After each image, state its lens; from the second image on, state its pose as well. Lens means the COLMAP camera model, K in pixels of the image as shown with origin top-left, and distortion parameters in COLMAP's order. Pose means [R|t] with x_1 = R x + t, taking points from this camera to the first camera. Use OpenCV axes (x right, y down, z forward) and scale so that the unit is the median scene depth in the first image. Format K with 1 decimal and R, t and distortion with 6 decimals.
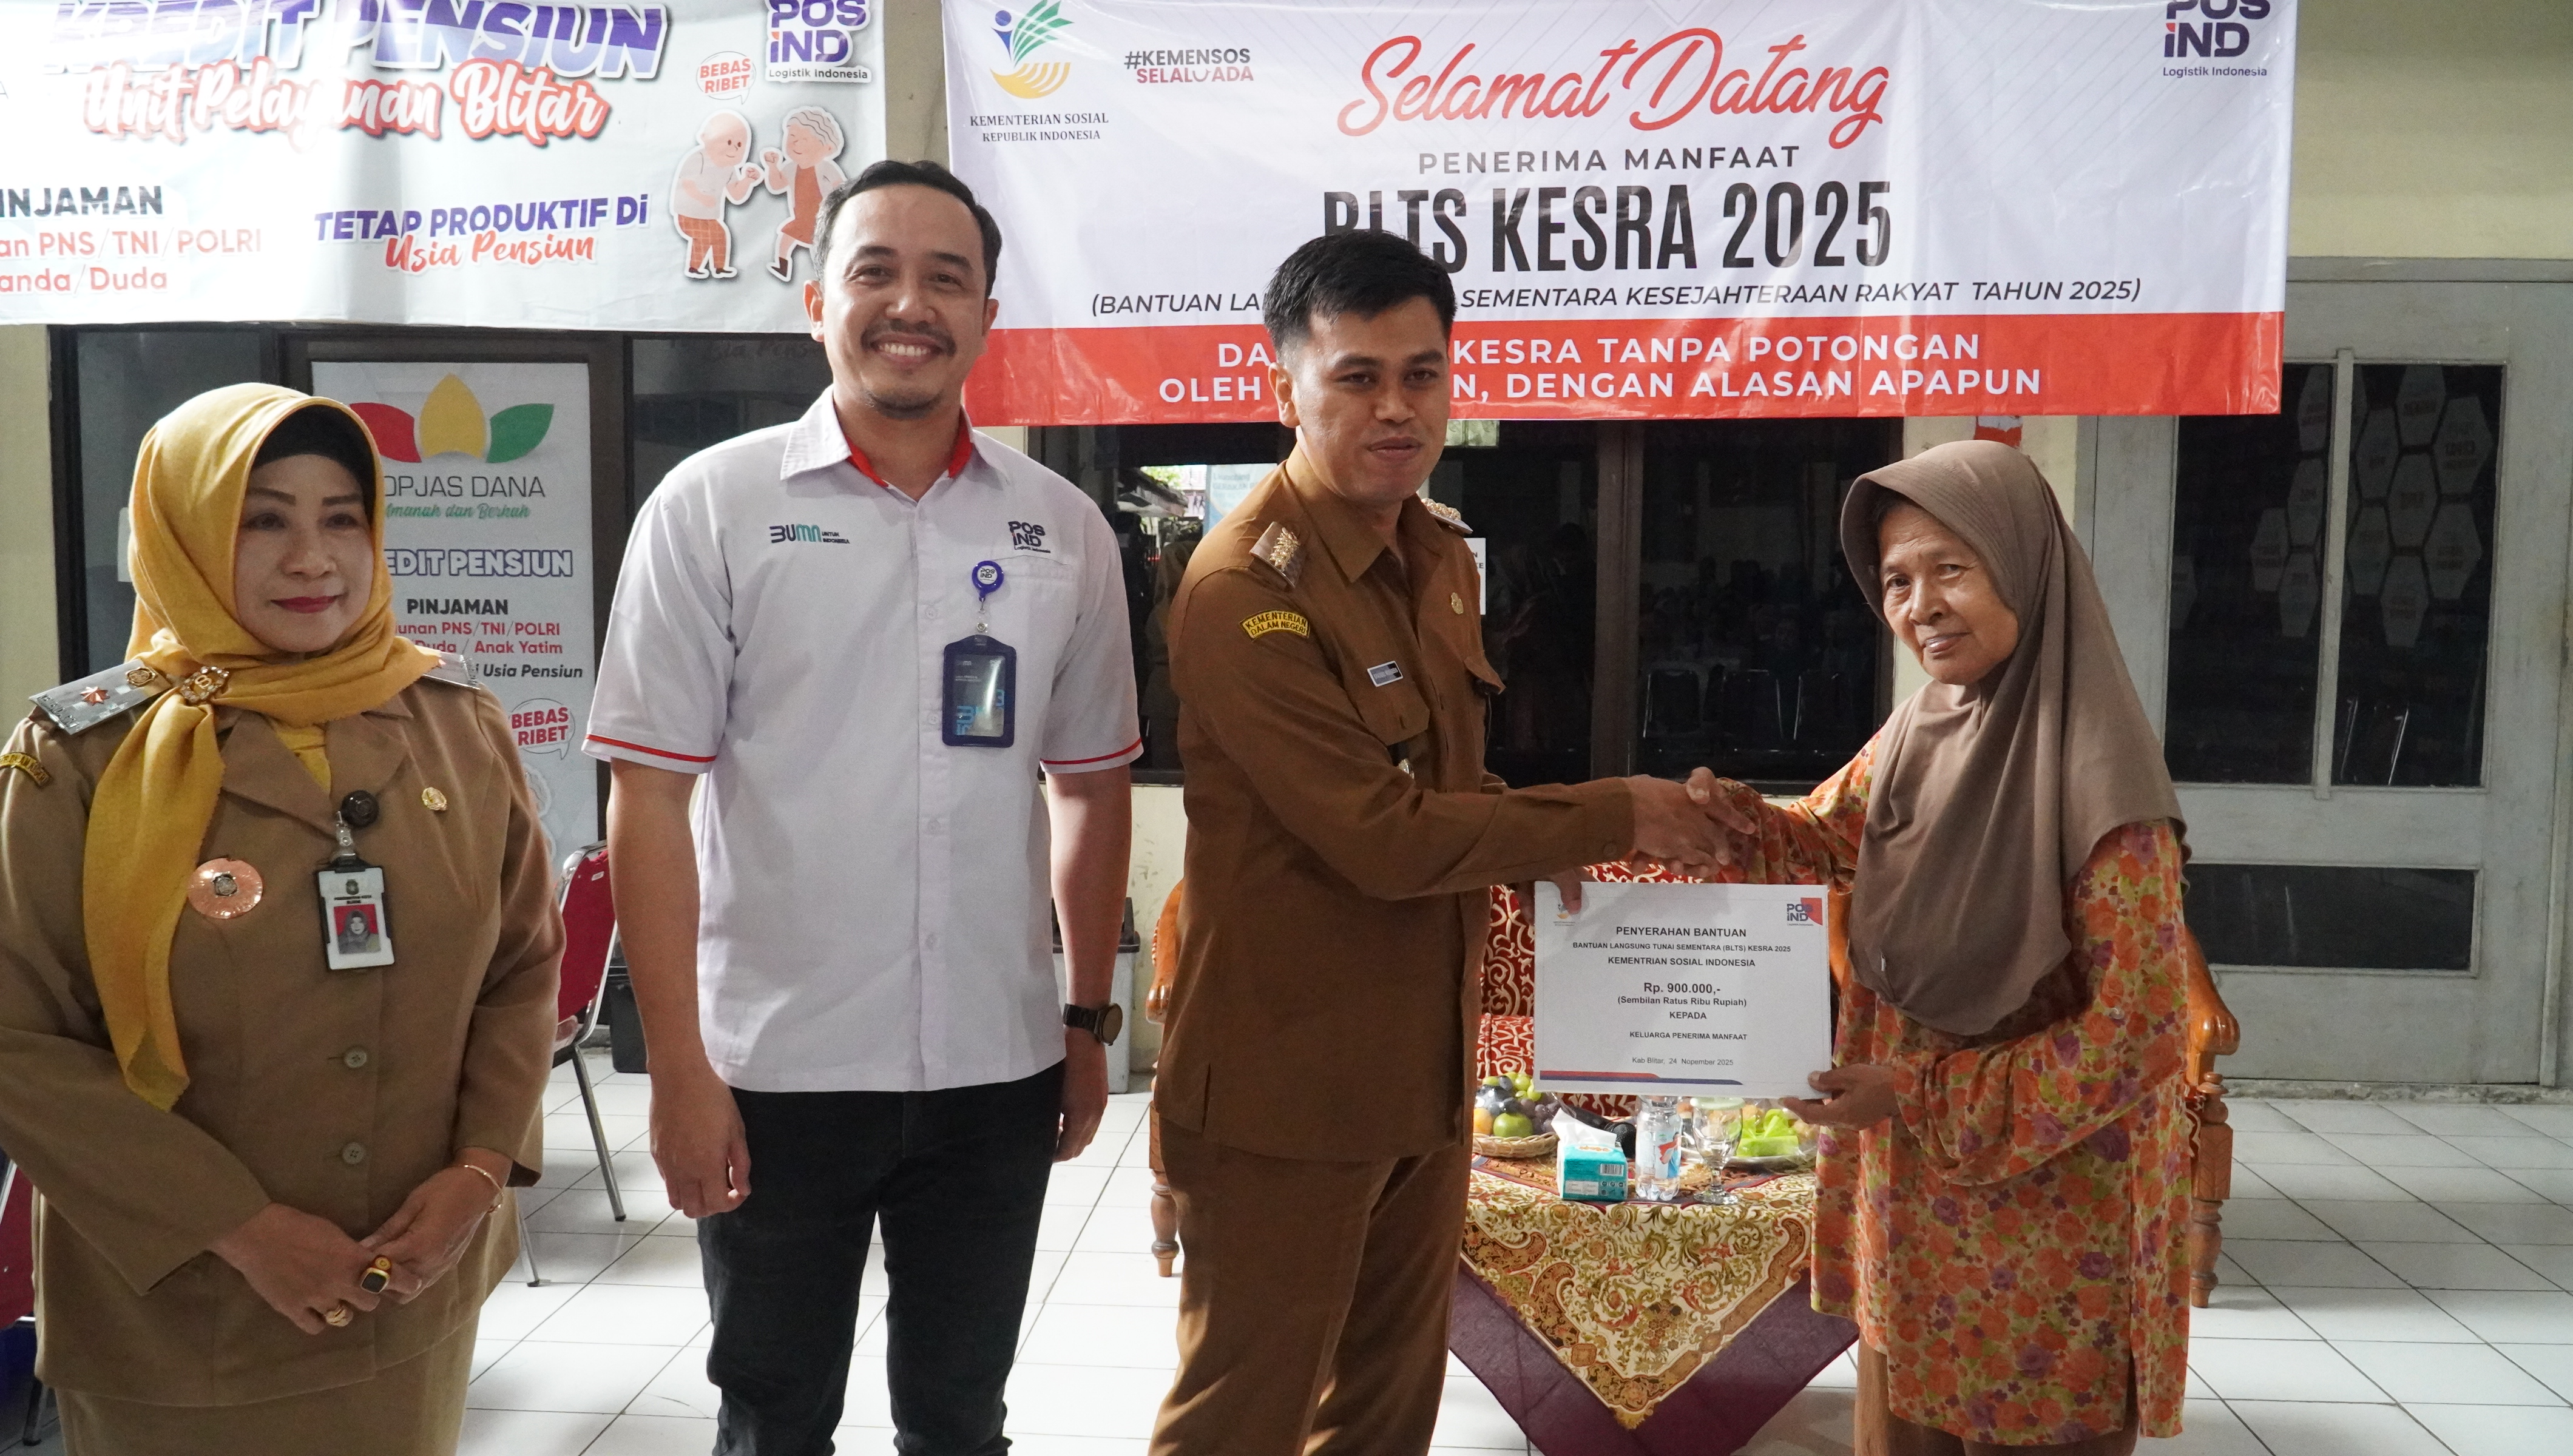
lens RADIAL K [[2069.7, 0, 1286.5], [0, 2069.7, 728.0], [0, 0, 1]] dist [-0.054221, 0.000769]
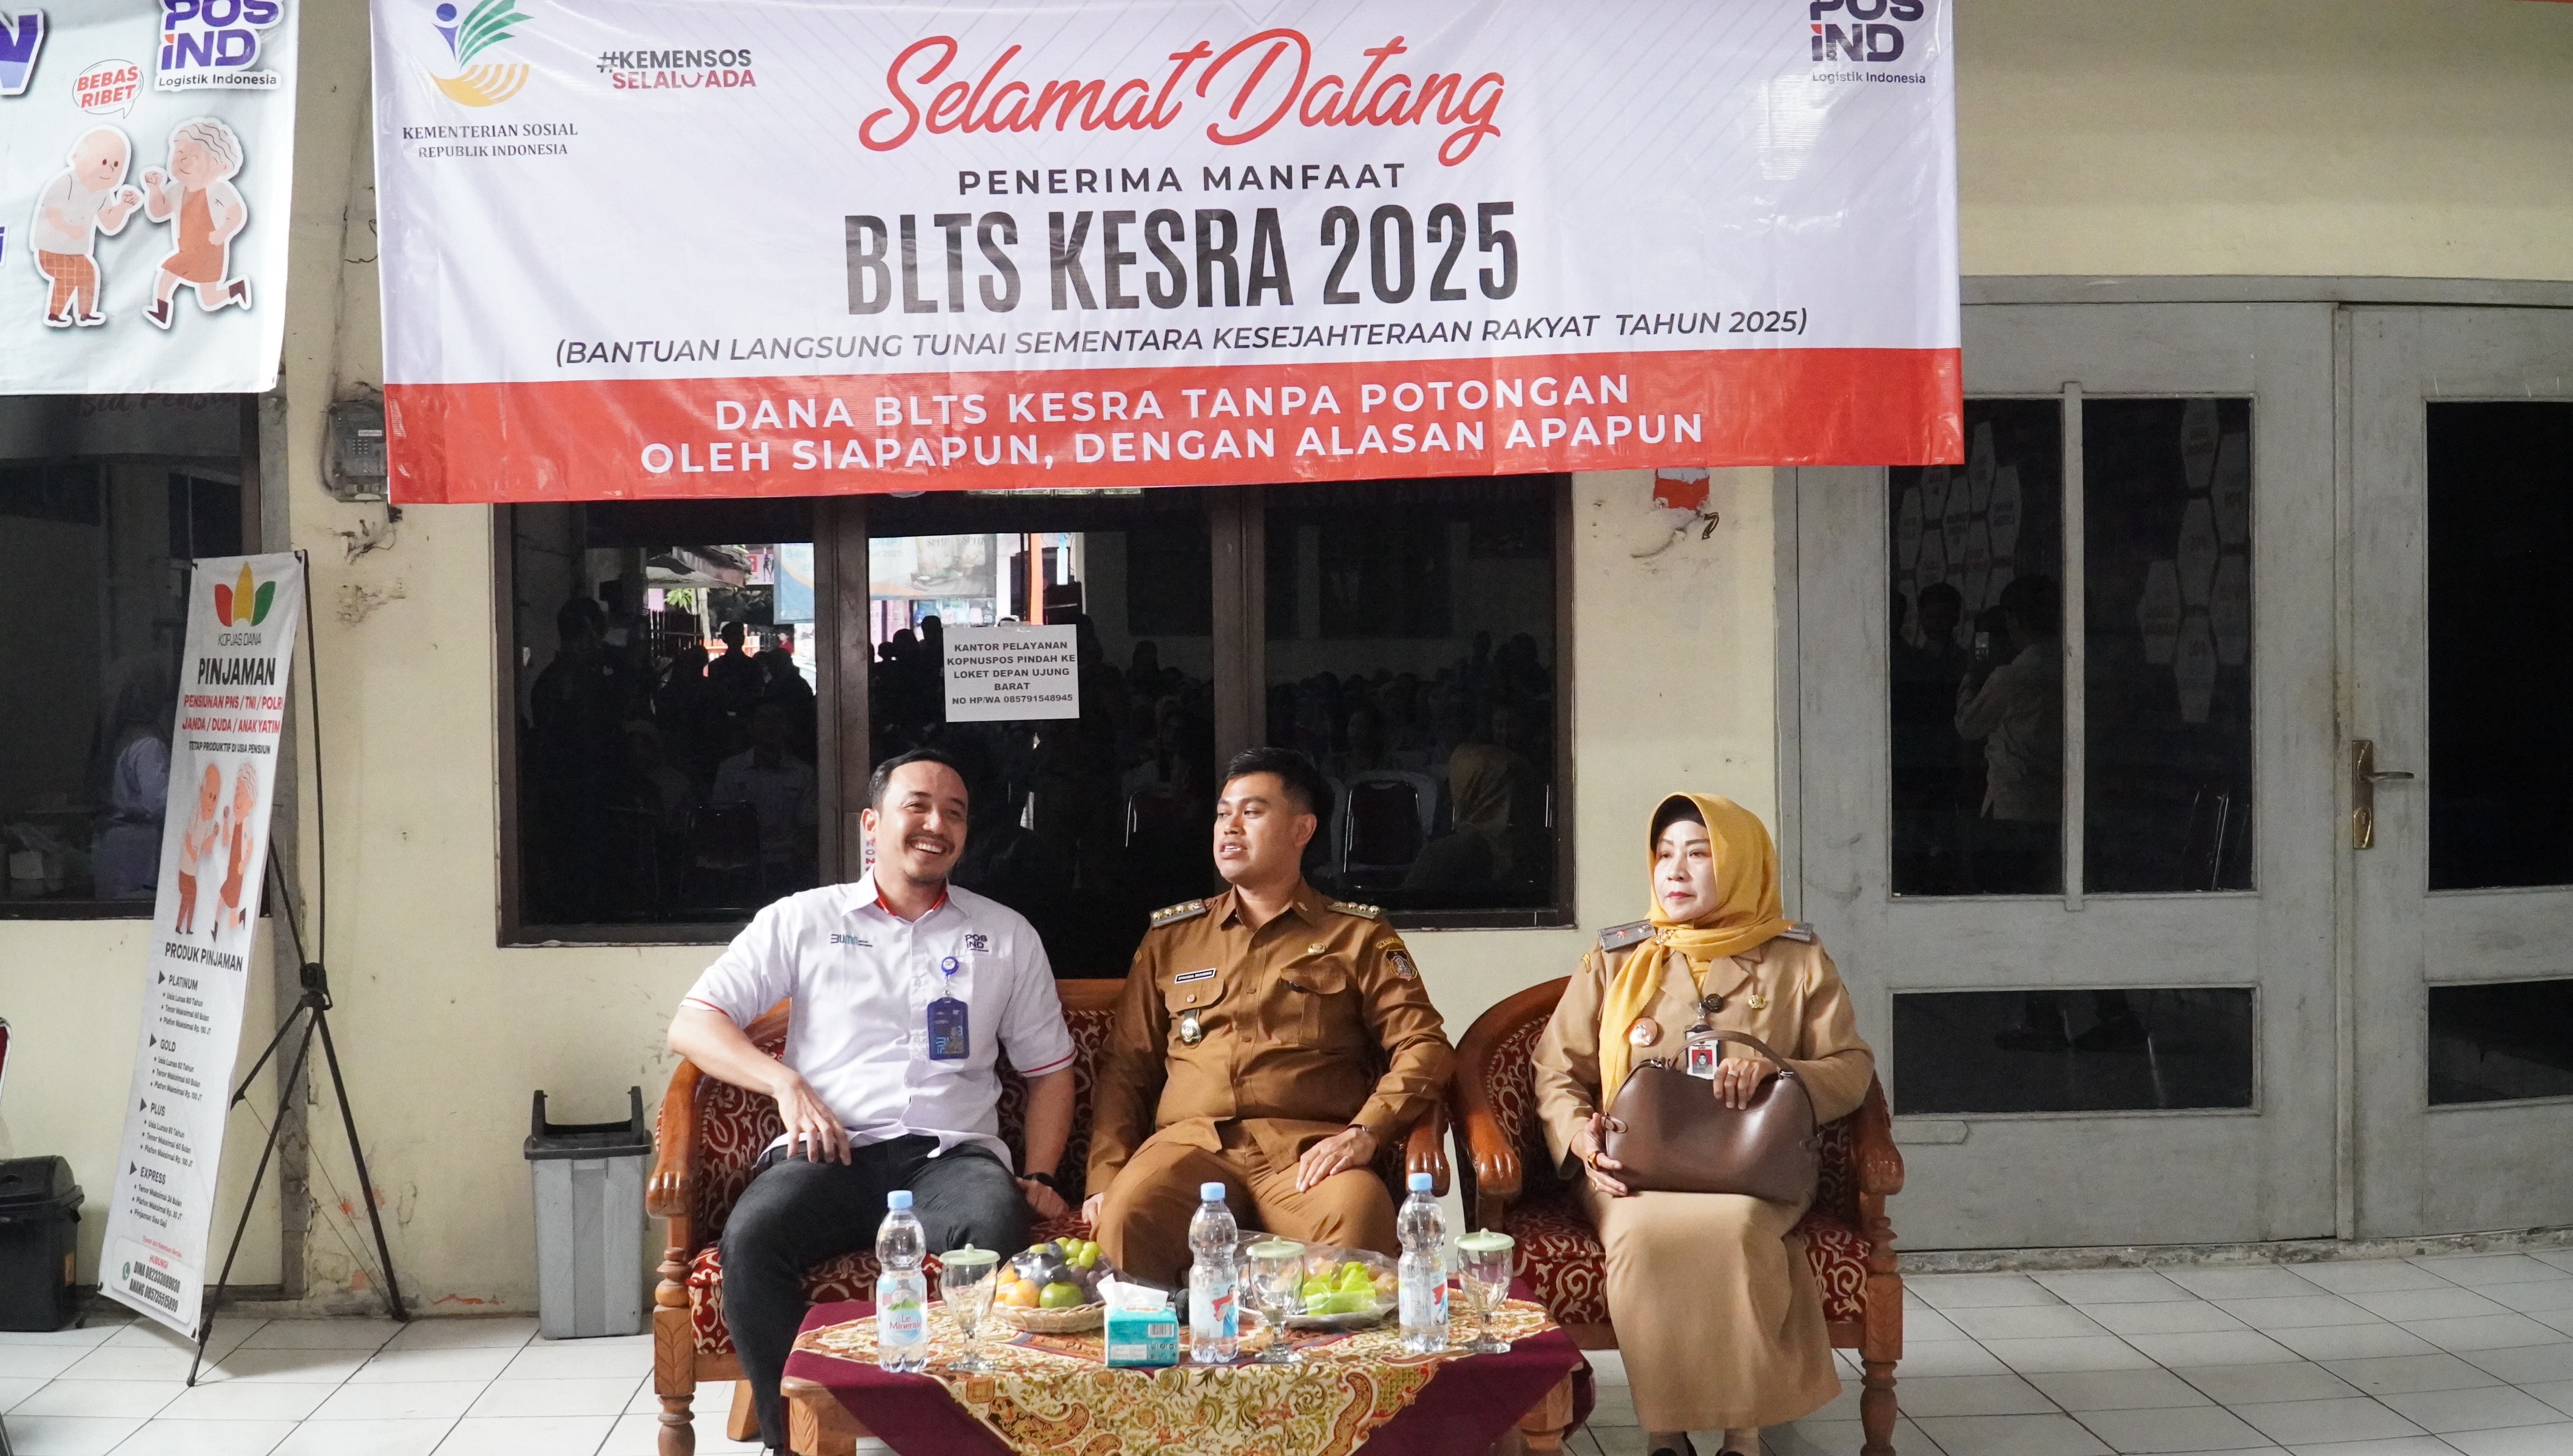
lens RADIAL K [[2803.4, 0, 1286.5], [0, 2803.4, 728.0], [0, 0, 1]] dist [-0.015338, -0.018421]
pose [[0.988724, -0.024583, 0.147715, 0.021923], [0.032092, 0.998299, -0.048666, 0.007419], [-0.146267, 0.052858, 0.987832, -0.135132]]
